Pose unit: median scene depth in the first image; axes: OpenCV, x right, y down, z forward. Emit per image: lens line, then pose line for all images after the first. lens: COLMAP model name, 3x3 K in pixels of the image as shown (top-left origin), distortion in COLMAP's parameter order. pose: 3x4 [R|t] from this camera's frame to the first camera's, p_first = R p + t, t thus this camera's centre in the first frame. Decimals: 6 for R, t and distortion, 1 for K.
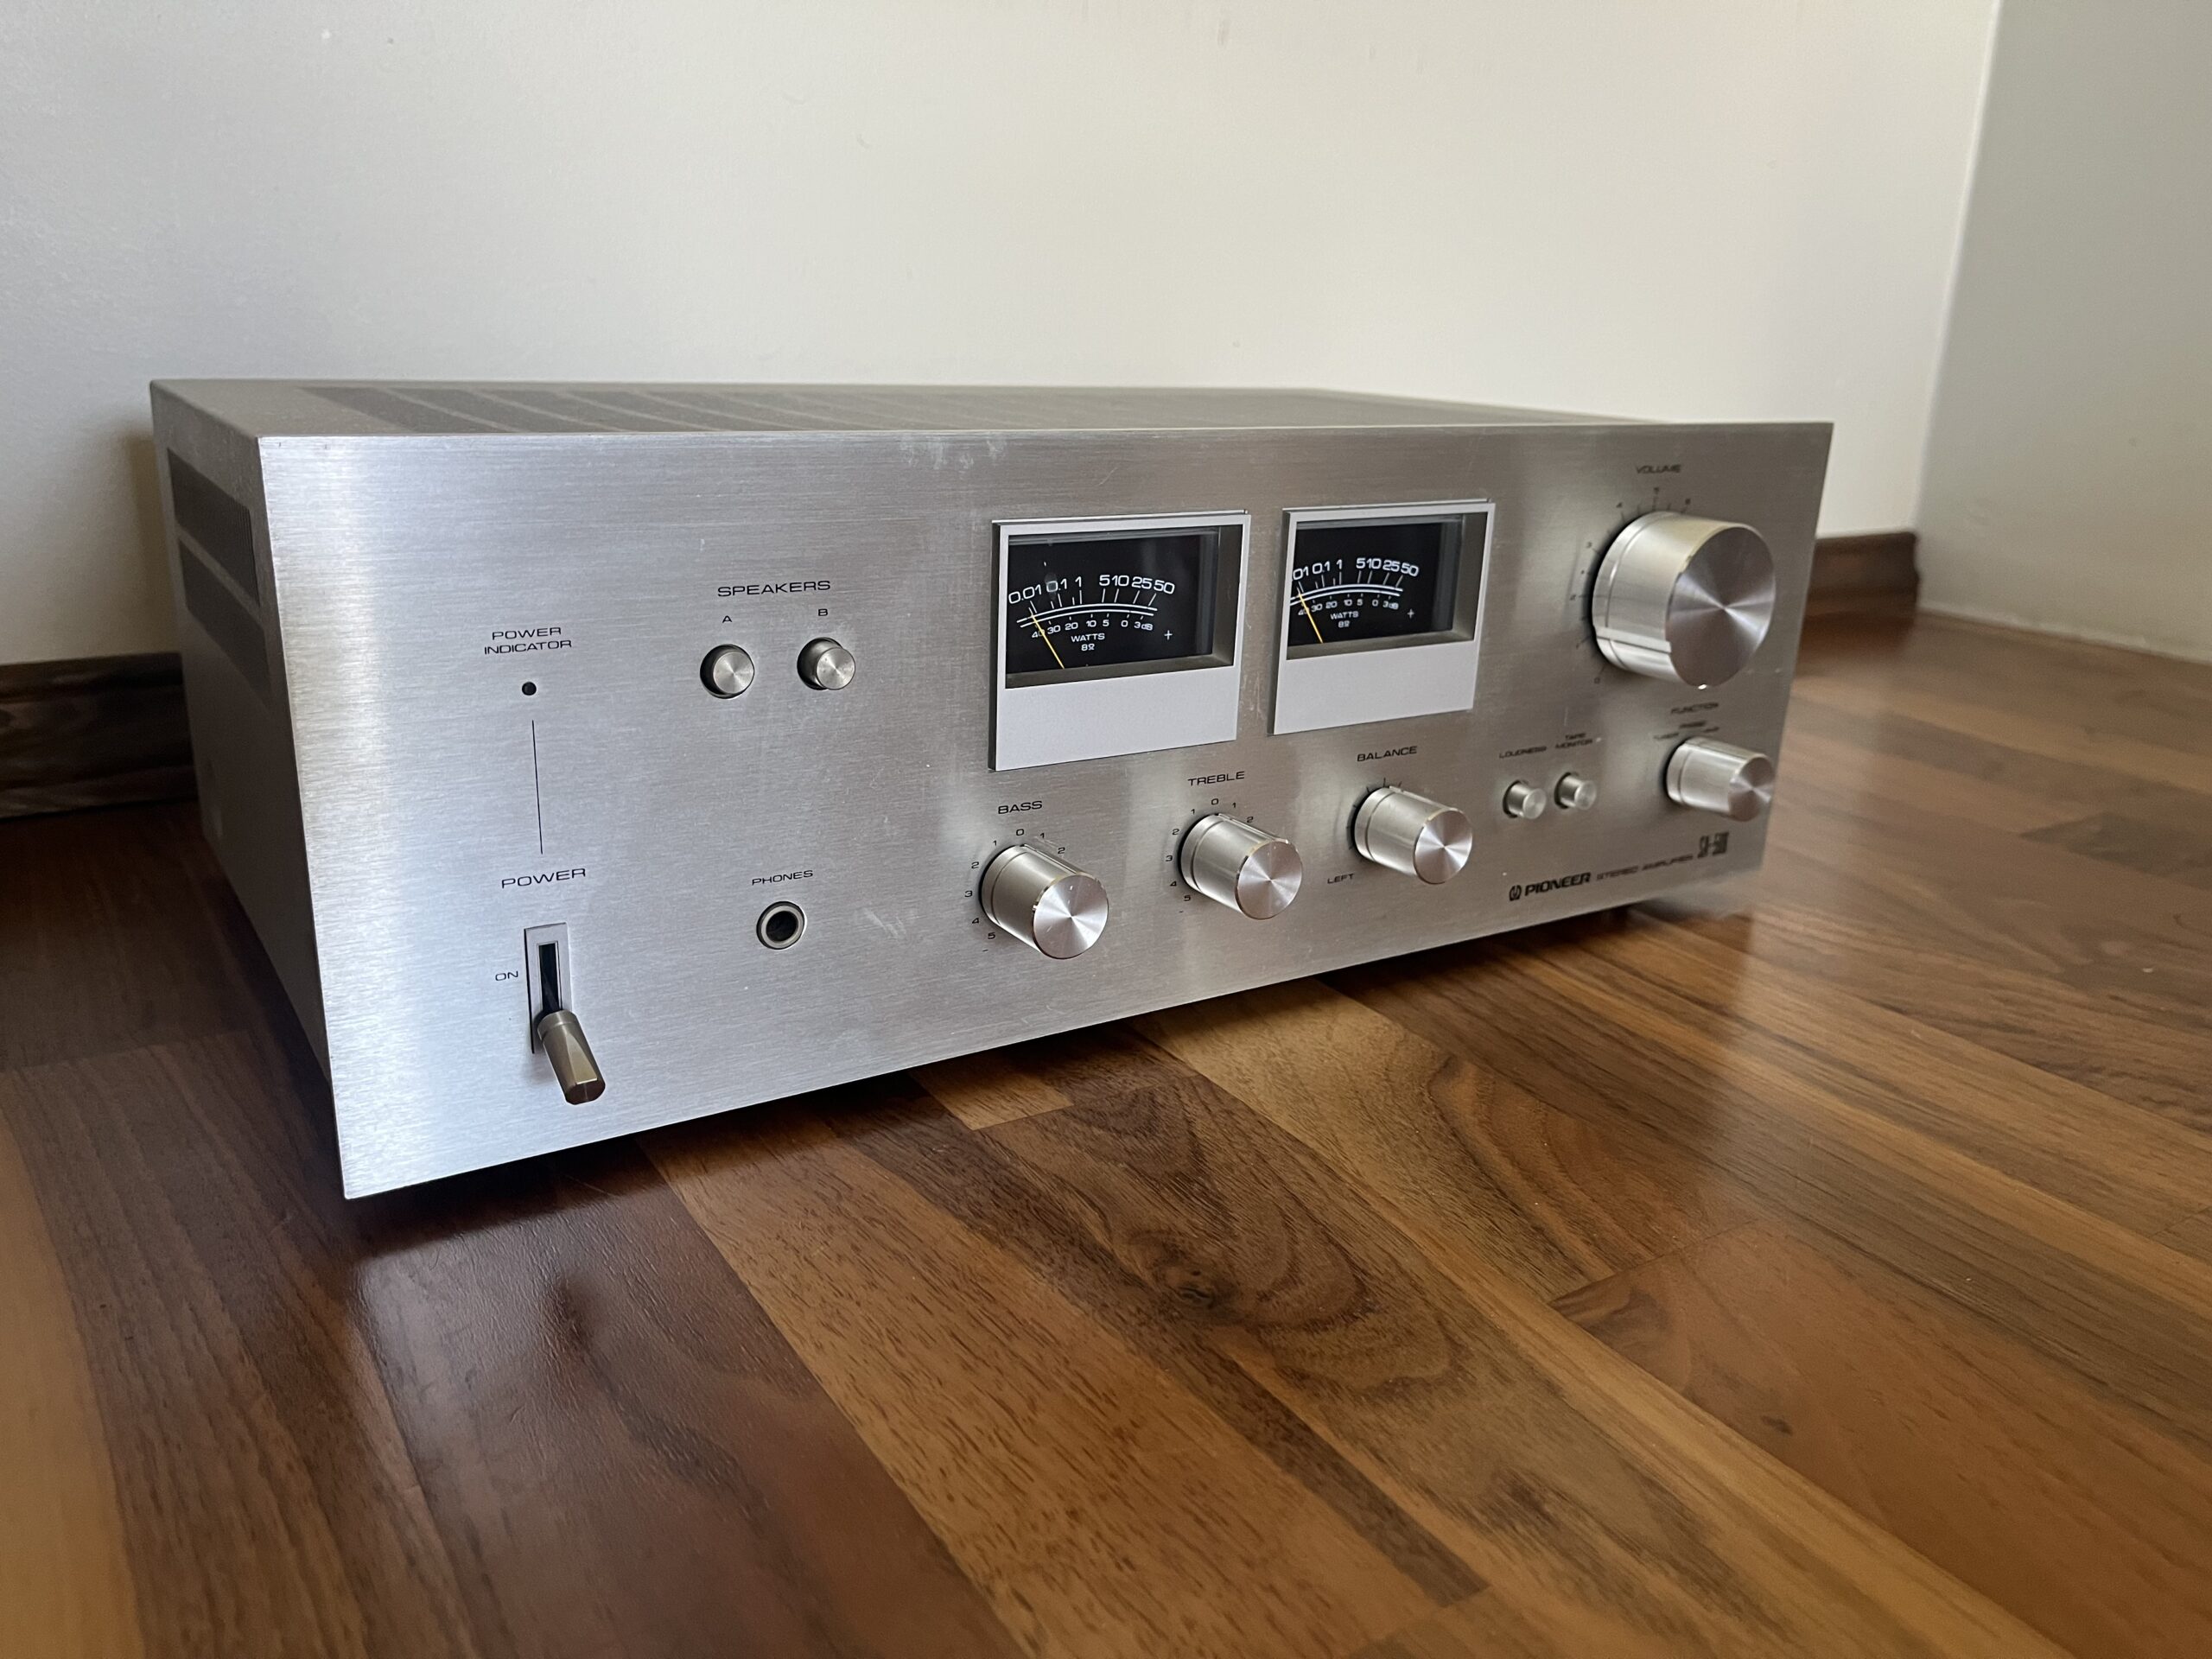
lens RADIAL K [[1715.9, 0, 1124.4], [0, 1715.9, 874.0], [0, 0, 1]] dist [0.018450, -0.003013]
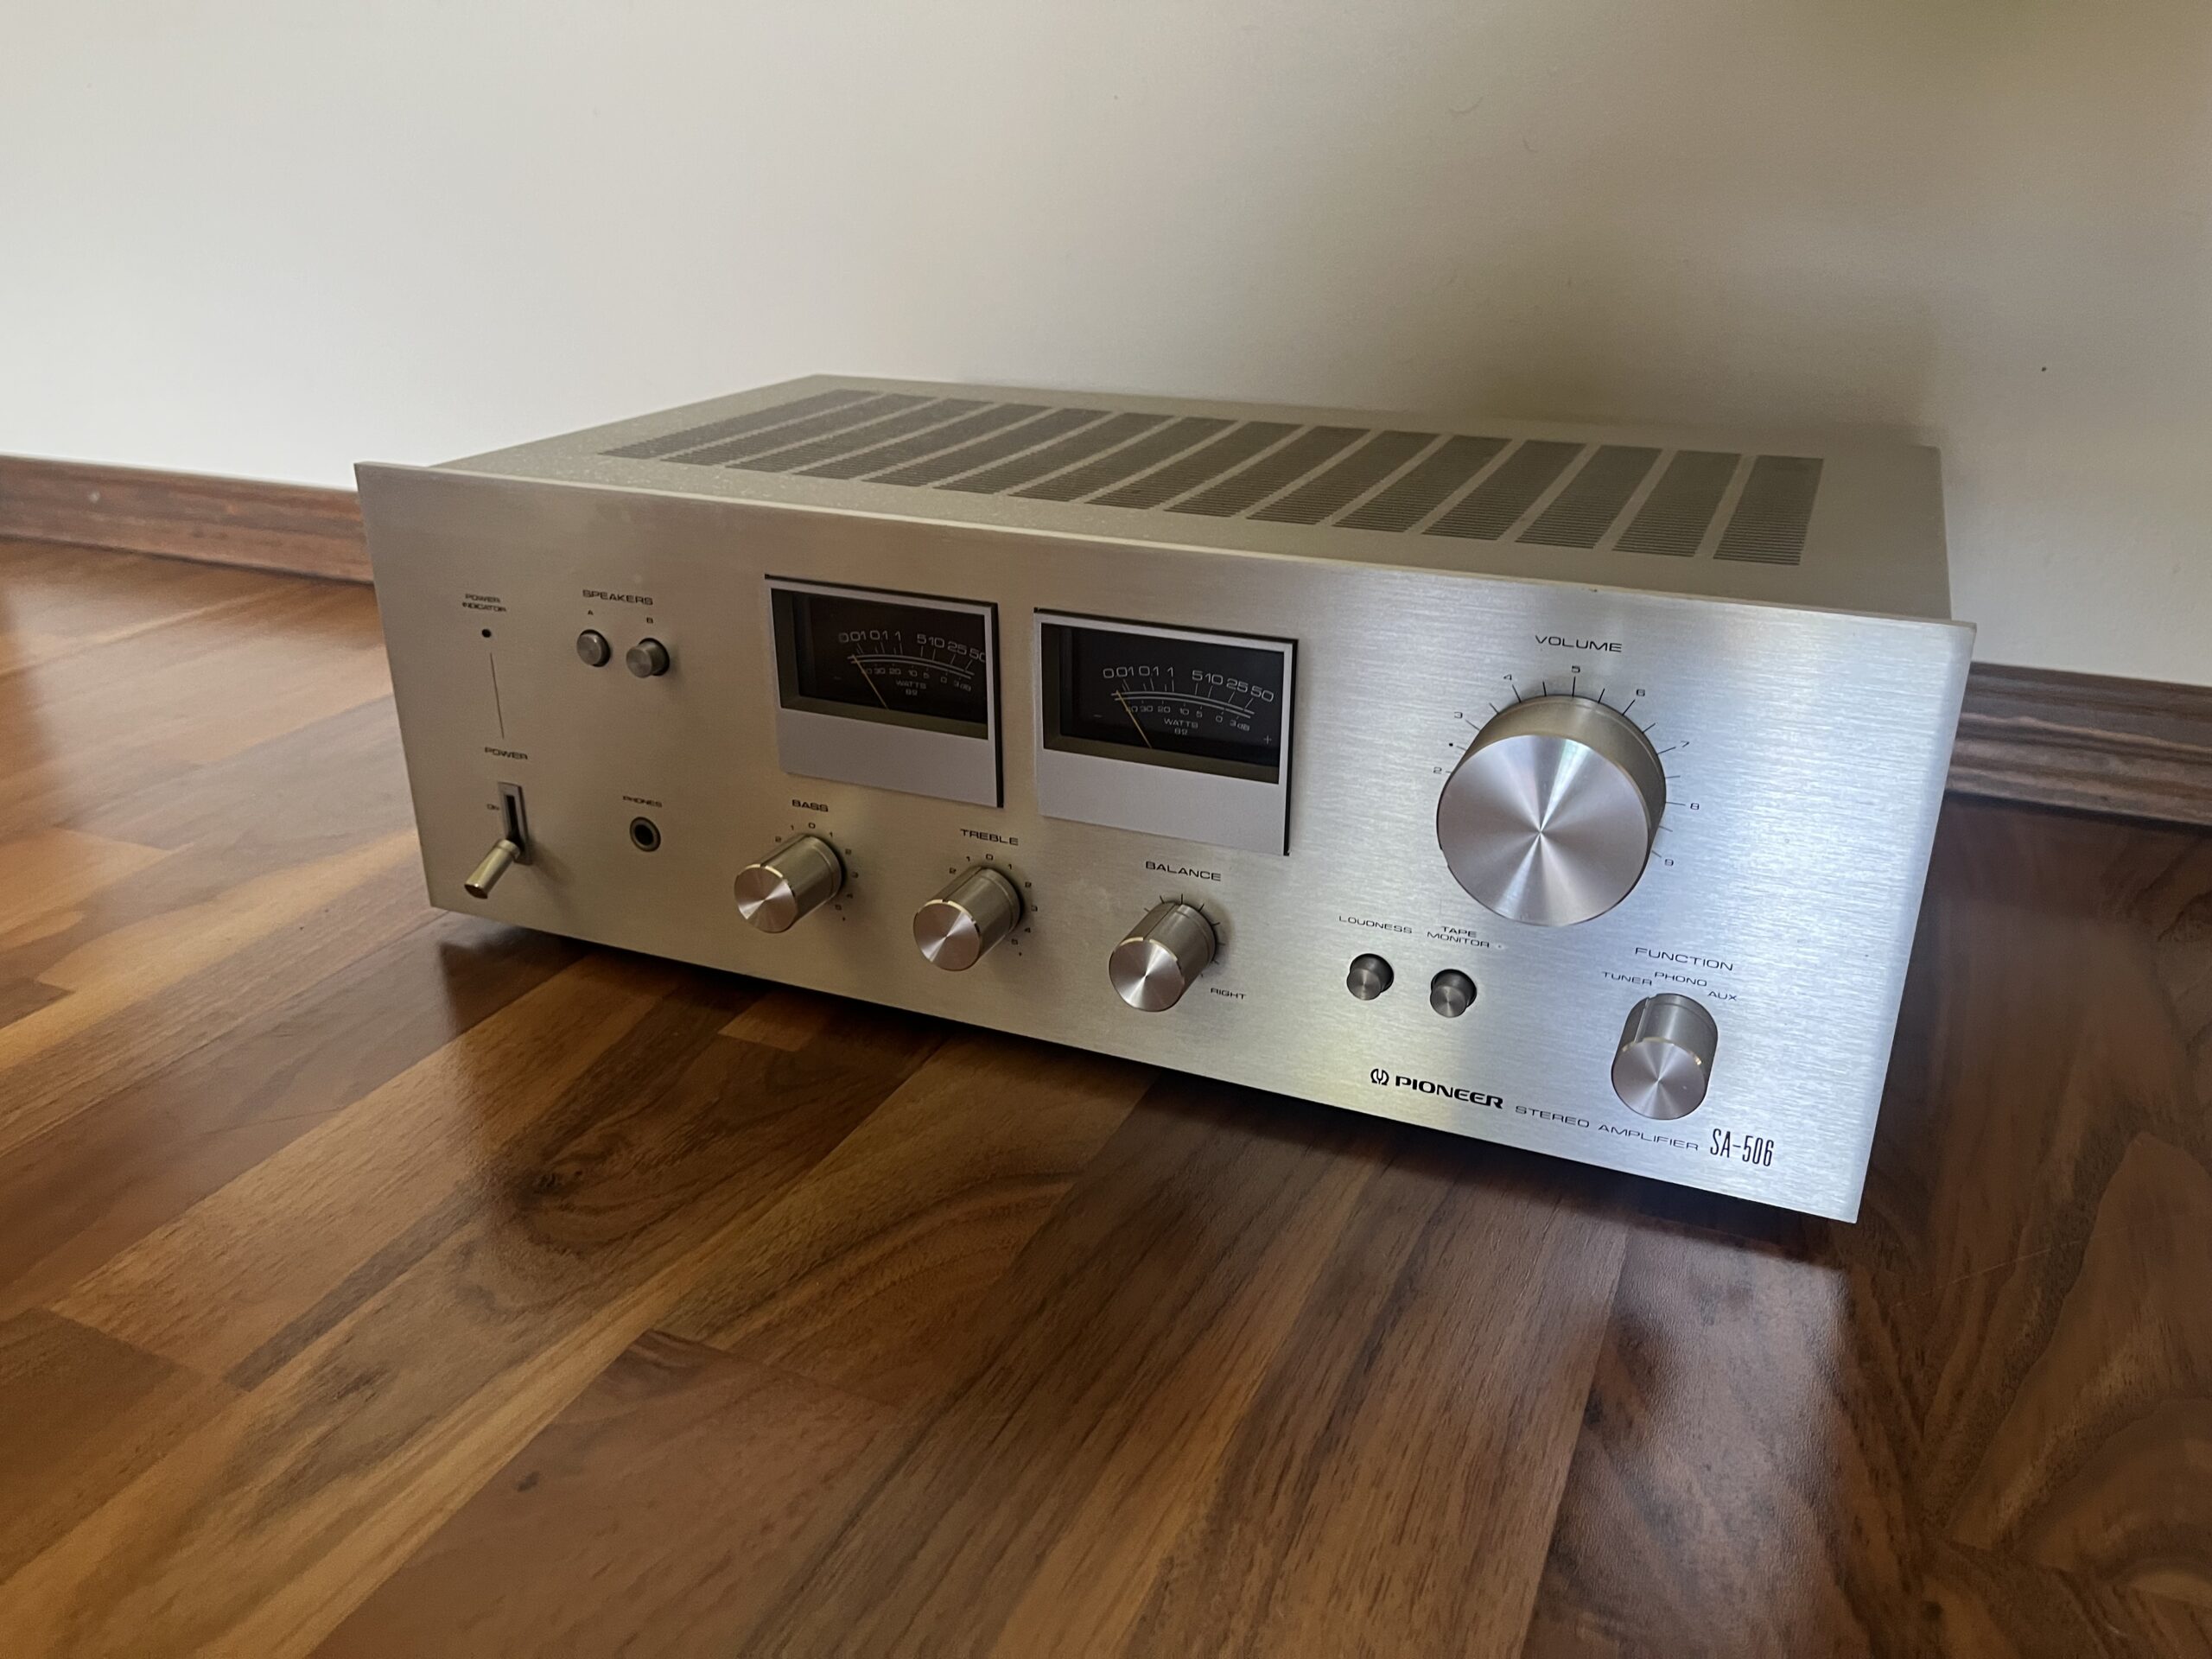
lens RADIAL K [[1753.8, 0, 1106.0], [0, 1753.8, 829.5], [0, 0, 1]] dist [0.014667, -0.001937]
pose [[0.543716, 0.290016, -0.787568, 0.922555], [-0.249465, 0.951832, 0.178281, -0.263875], [0.801336, 0.099536, 0.589875, 0.385072]]
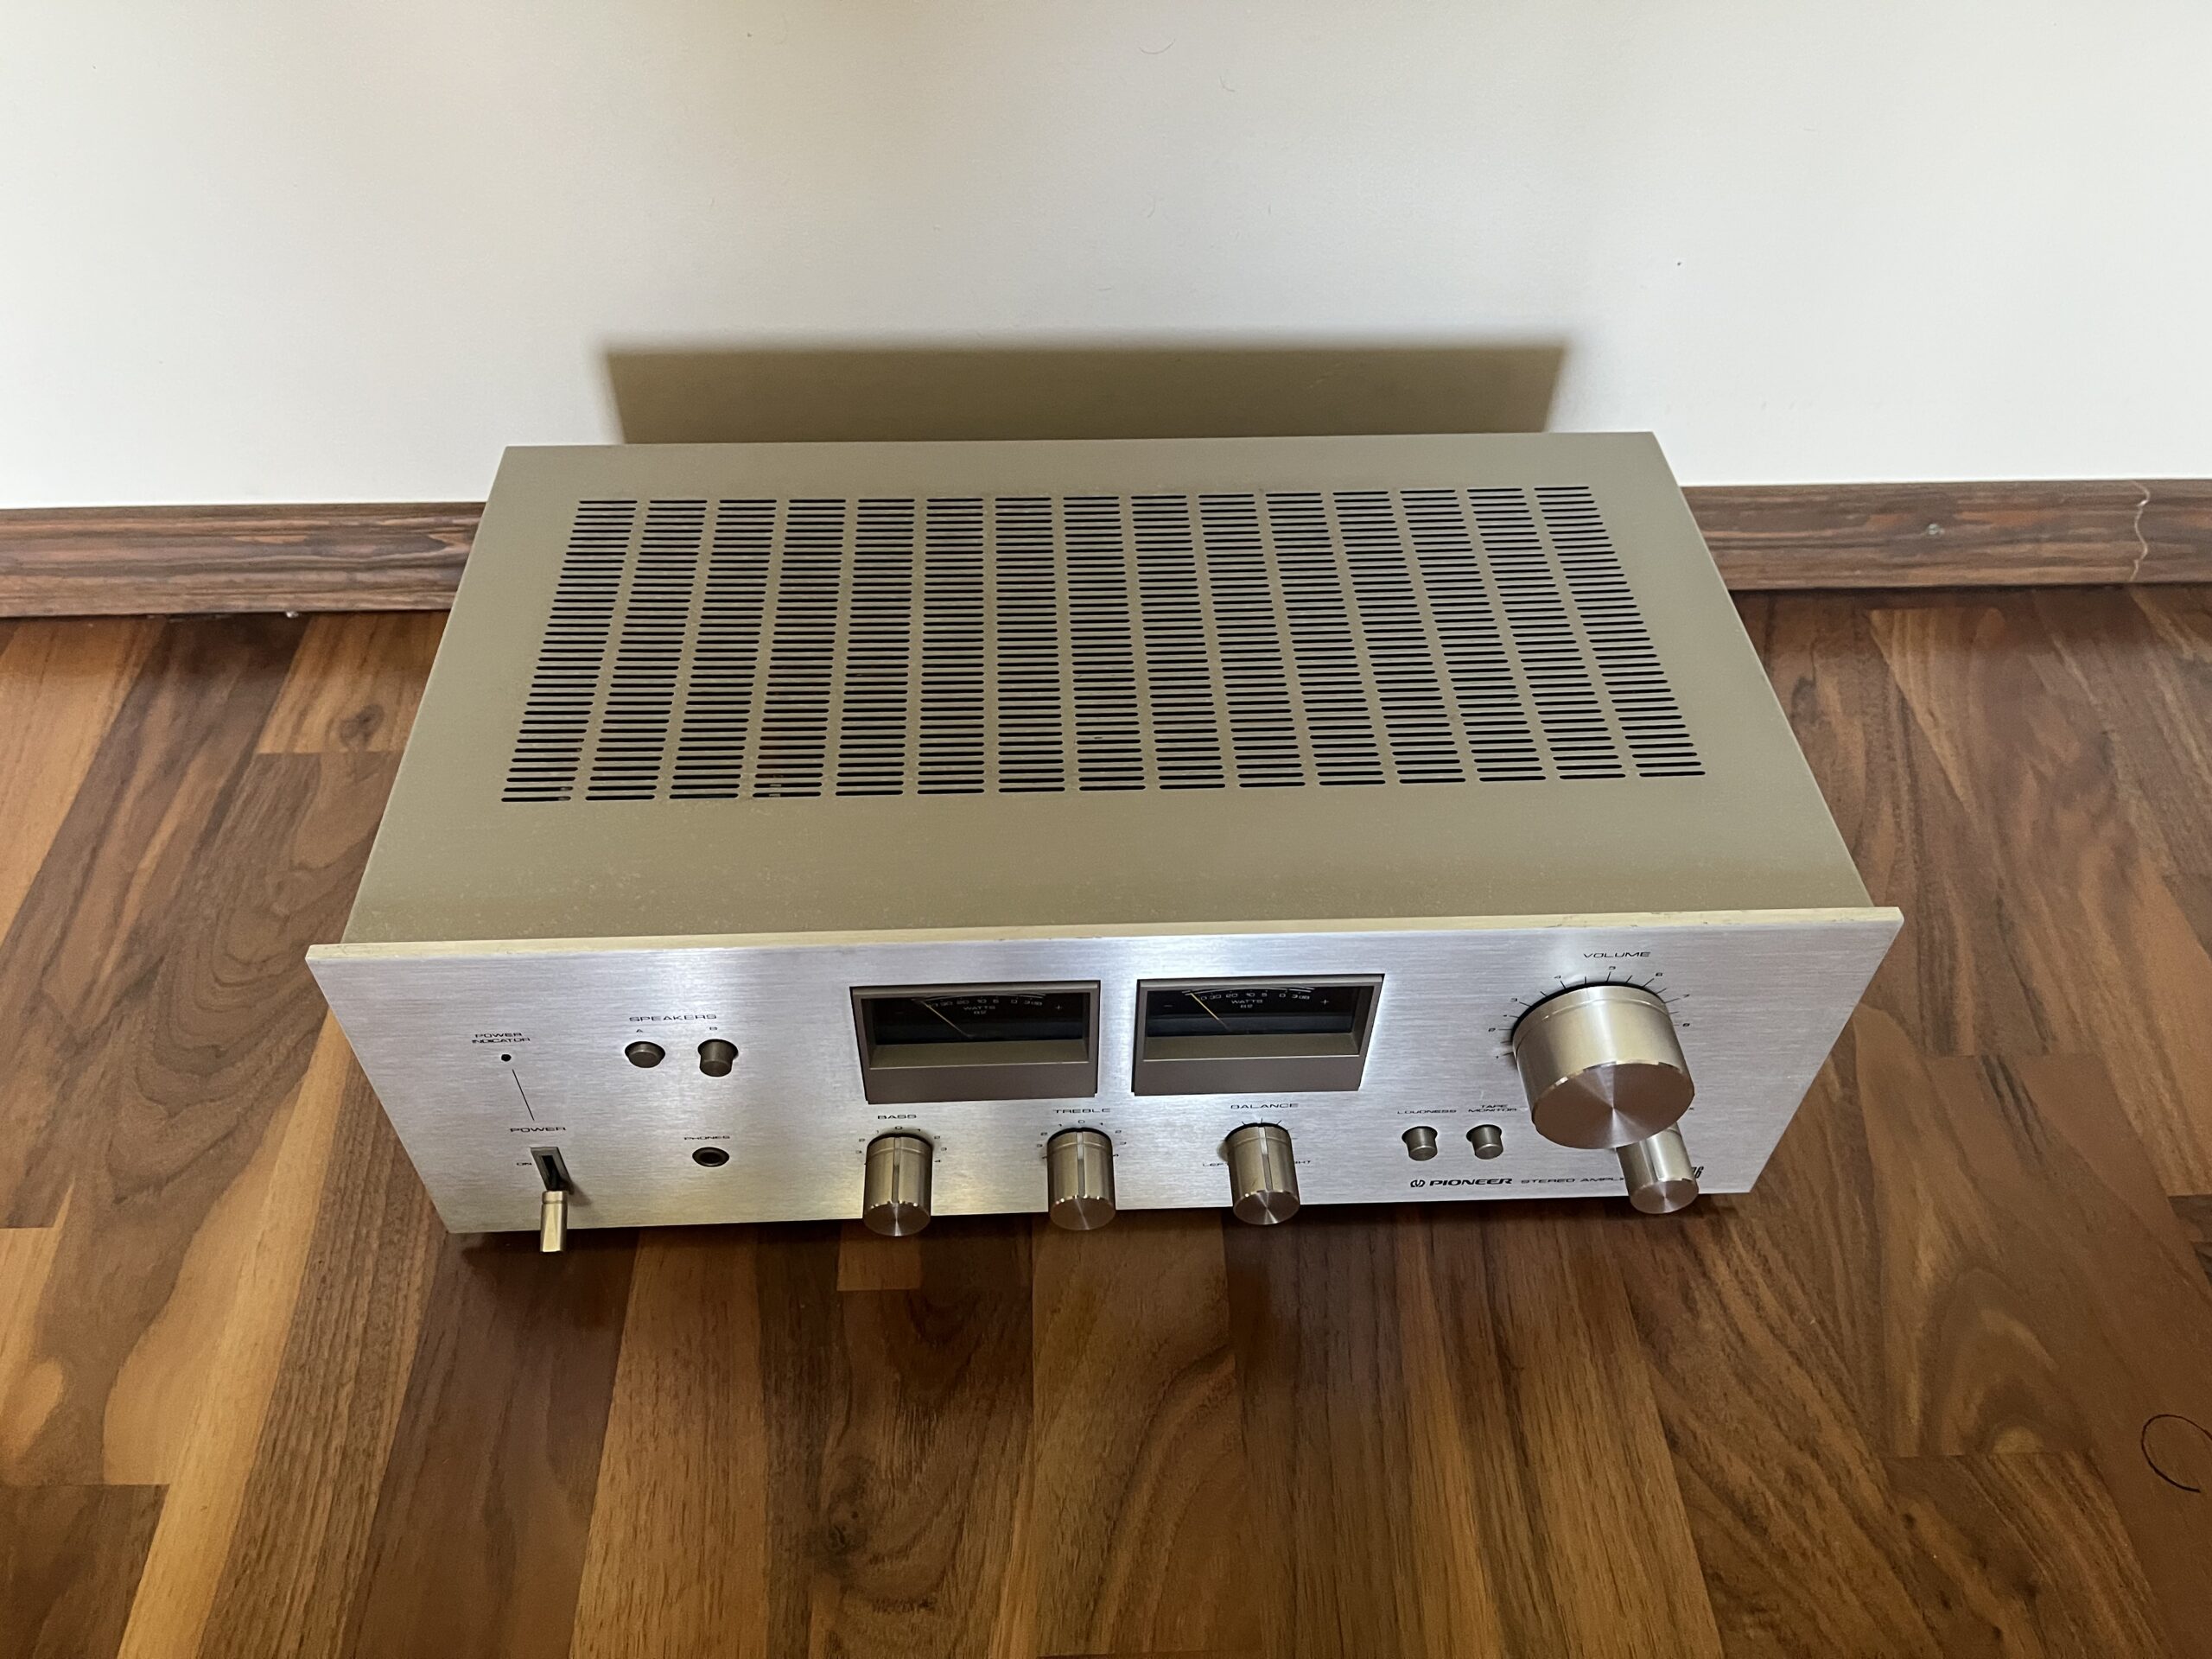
lens RADIAL K [[1709.4, 0, 1106.0], [0, 1709.4, 829.5], [0, 0, 1]] dist [0.007875, 0.007768]
pose [[0.858161, 0.359551, -0.366446, 0.427641], [-0.147853, 0.856641, 0.494274, -0.803189], [0.491629, -0.369986, 0.788296, 0.106760]]
